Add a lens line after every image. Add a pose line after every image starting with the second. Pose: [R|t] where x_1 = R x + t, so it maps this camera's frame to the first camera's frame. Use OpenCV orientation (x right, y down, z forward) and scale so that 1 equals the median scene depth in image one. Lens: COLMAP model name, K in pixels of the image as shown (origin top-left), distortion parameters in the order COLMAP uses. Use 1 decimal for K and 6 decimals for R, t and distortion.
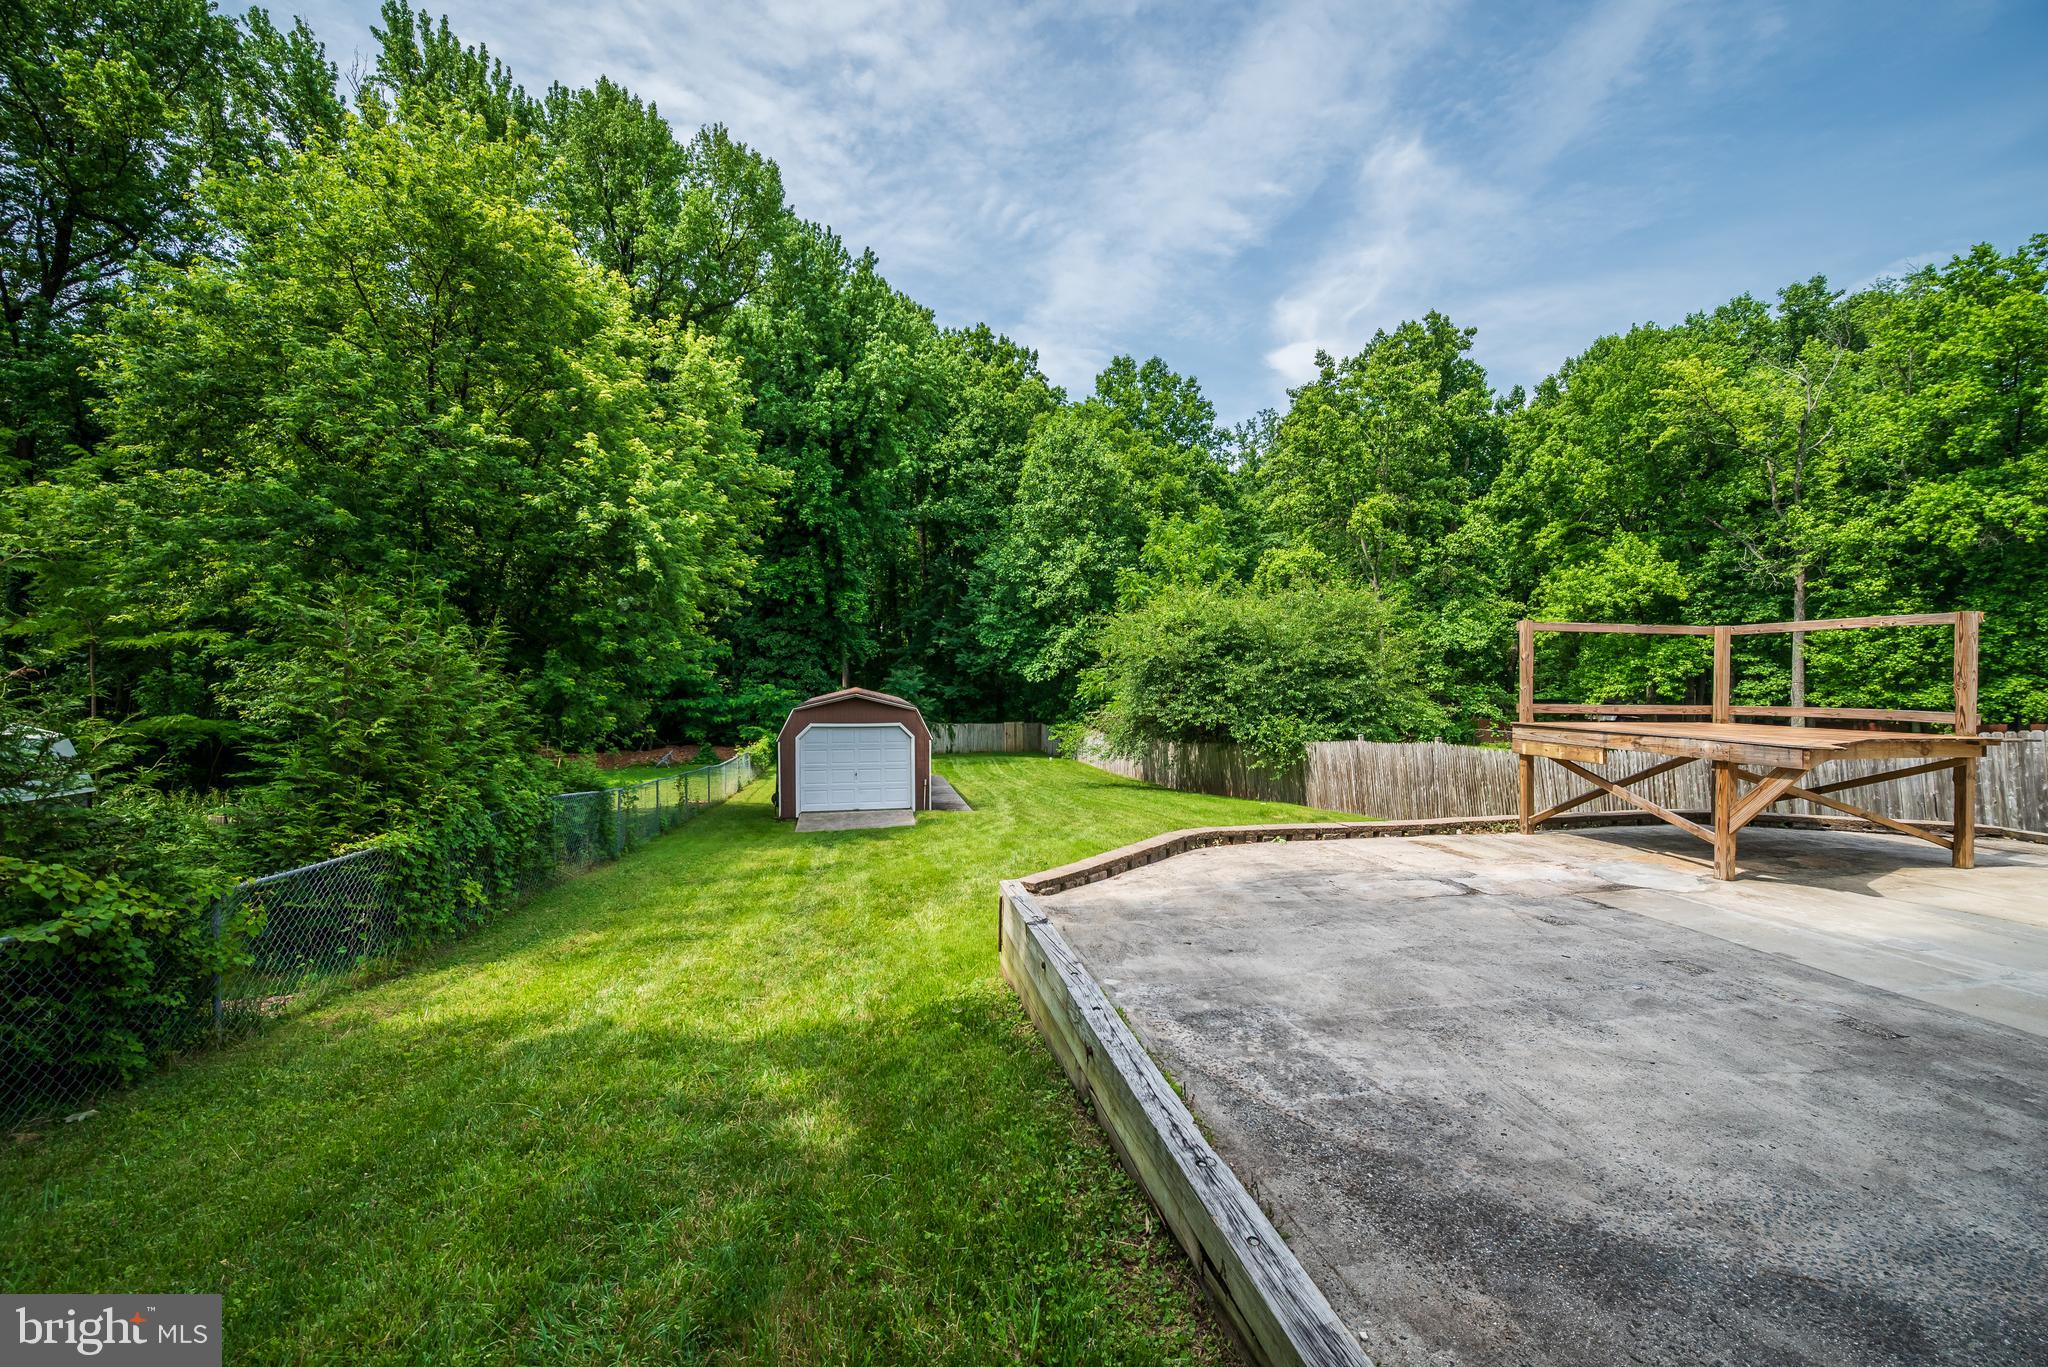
lens RADIAL K [[808.7, 0, 1023.2], [0, 808.7, 686.8], [0, 0, 1]] dist [-0.003687, 0.000039]
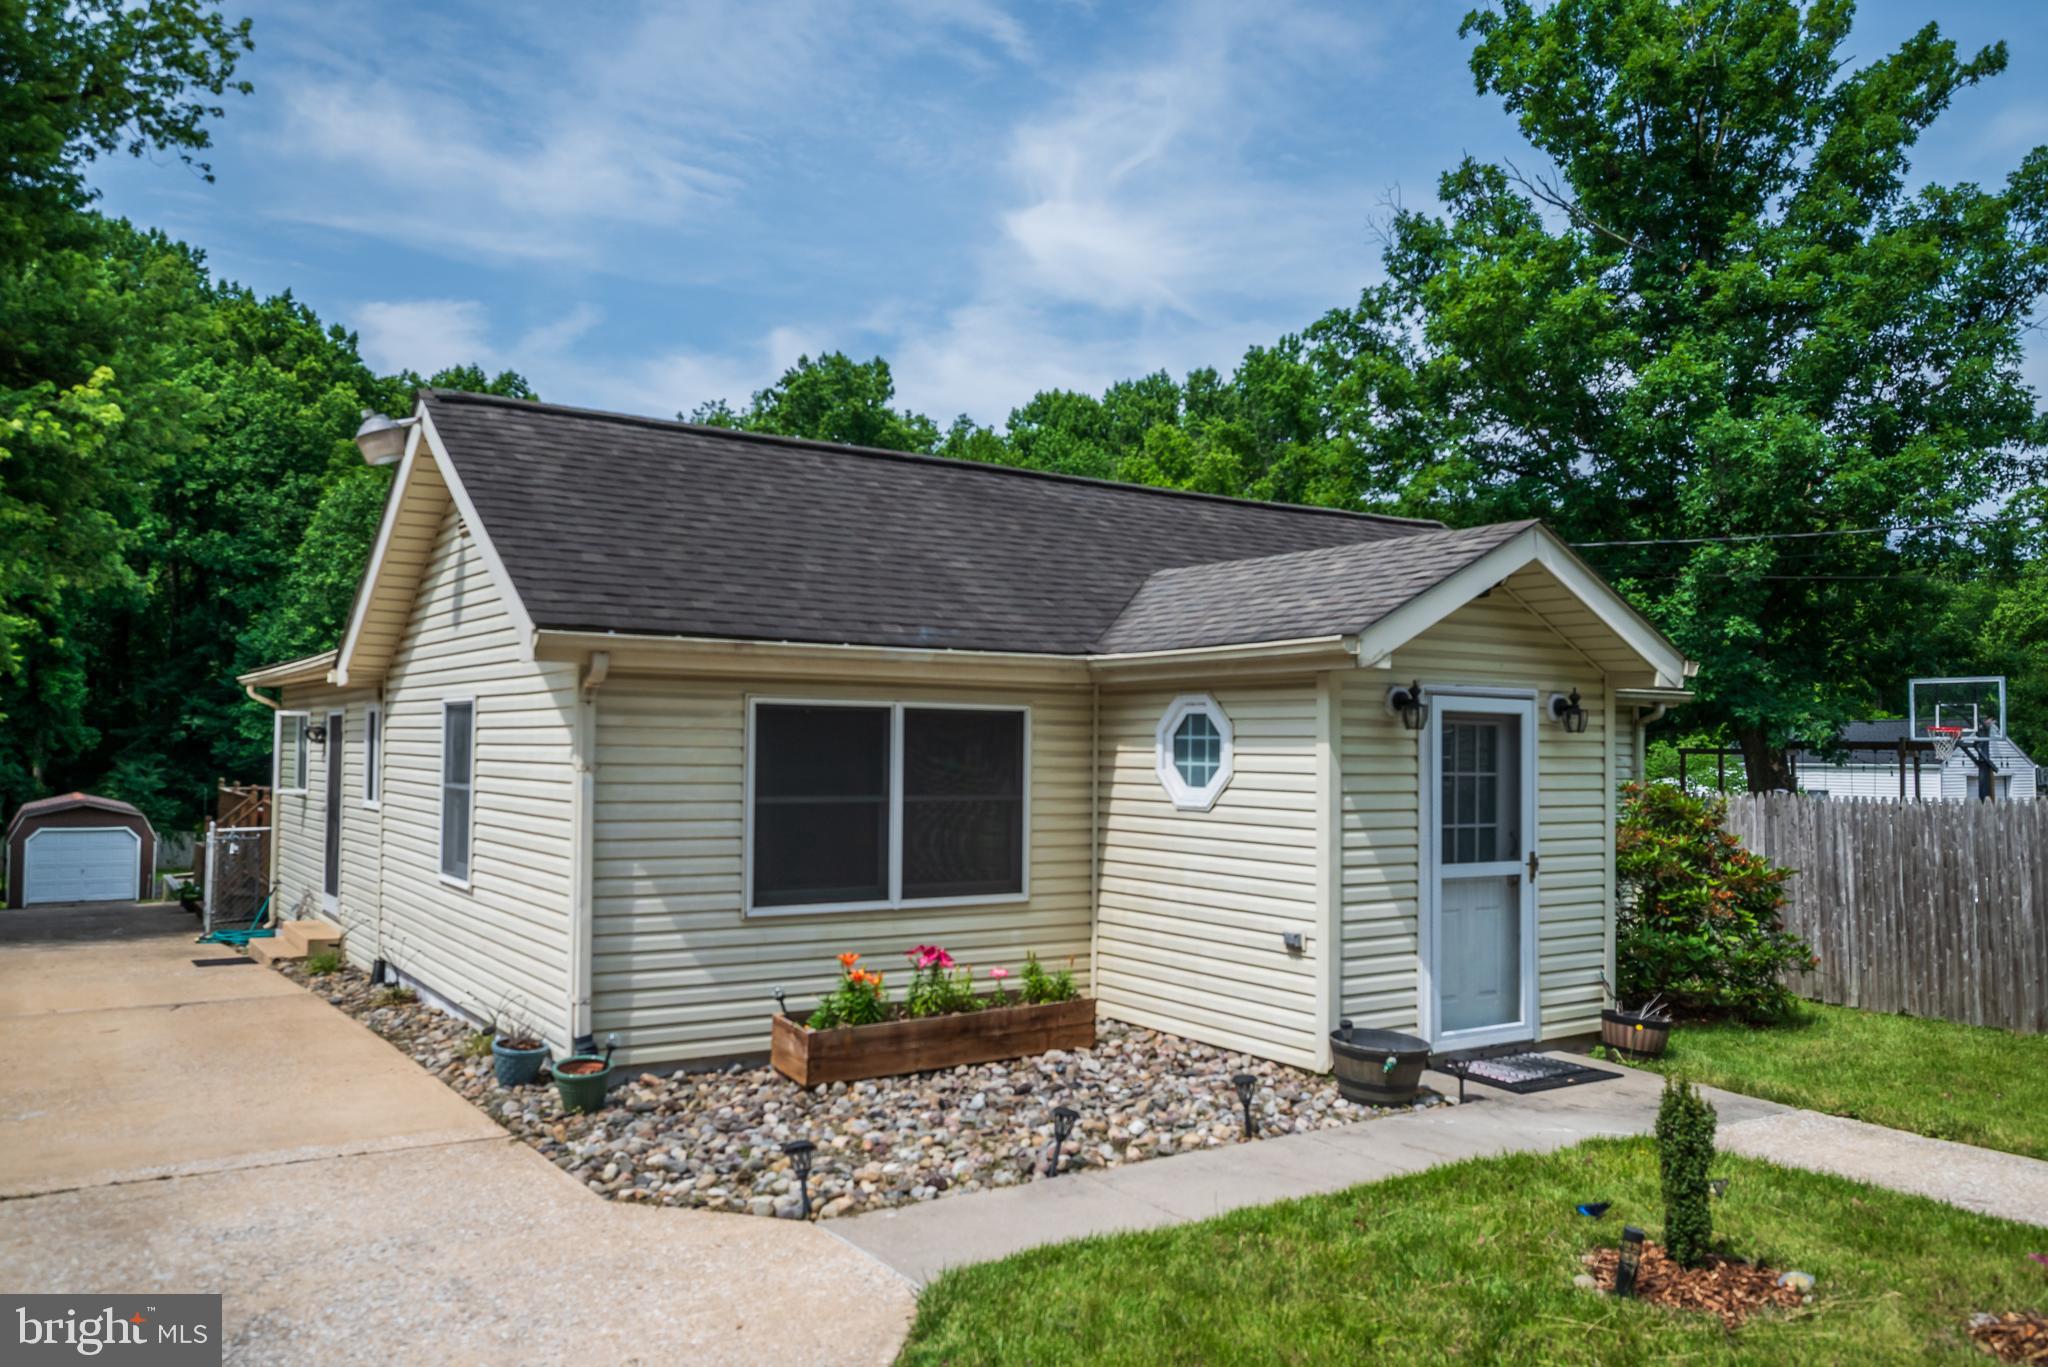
lens RADIAL K [[1480.6, 0, 1008.3], [0, 1480.6, 681.0], [0, 0, 1]] dist [-0.003937, 0.002068]
pose [[0.927579, 0.026007, 0.372720, 0.114171], [-0.004433, 0.998270, -0.058623, -0.023251], [-0.373600, 0.052726, 0.926090, -0.735462]]
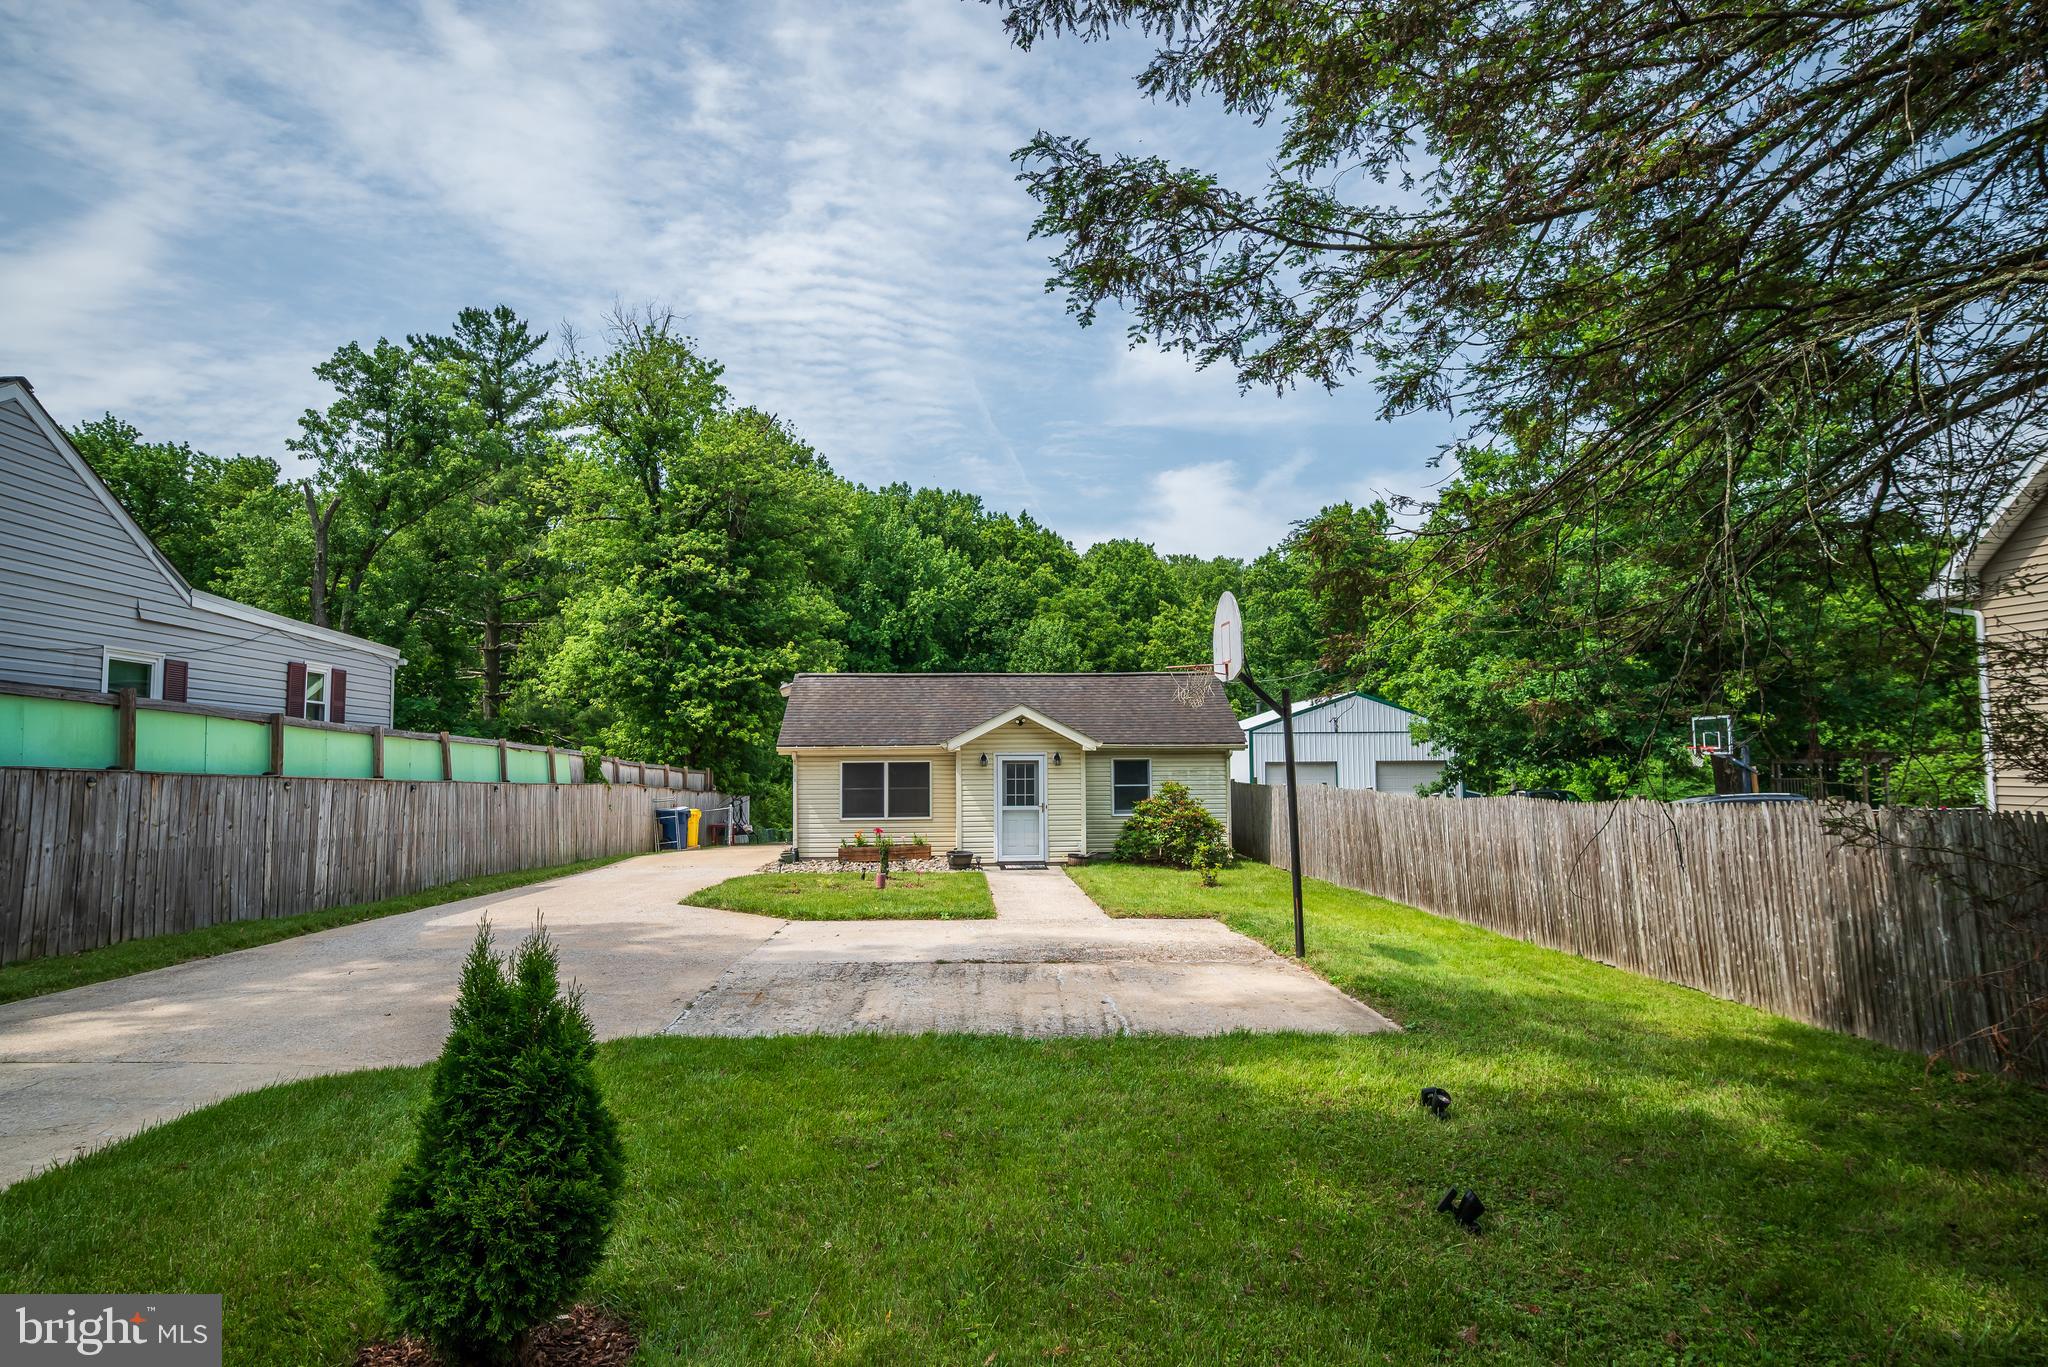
lens RADIAL K [[1082.2, 0, 1044.7], [0, 1082.2, 678.1], [0, 0, 1]] dist [0.003483, -0.001574]
pose [[0.991770, -0.019106, -0.126601, 0.330019], [0.006776, 0.995250, -0.097115, -0.020471], [0.127855, 0.095458, 0.987188, -1.068221]]
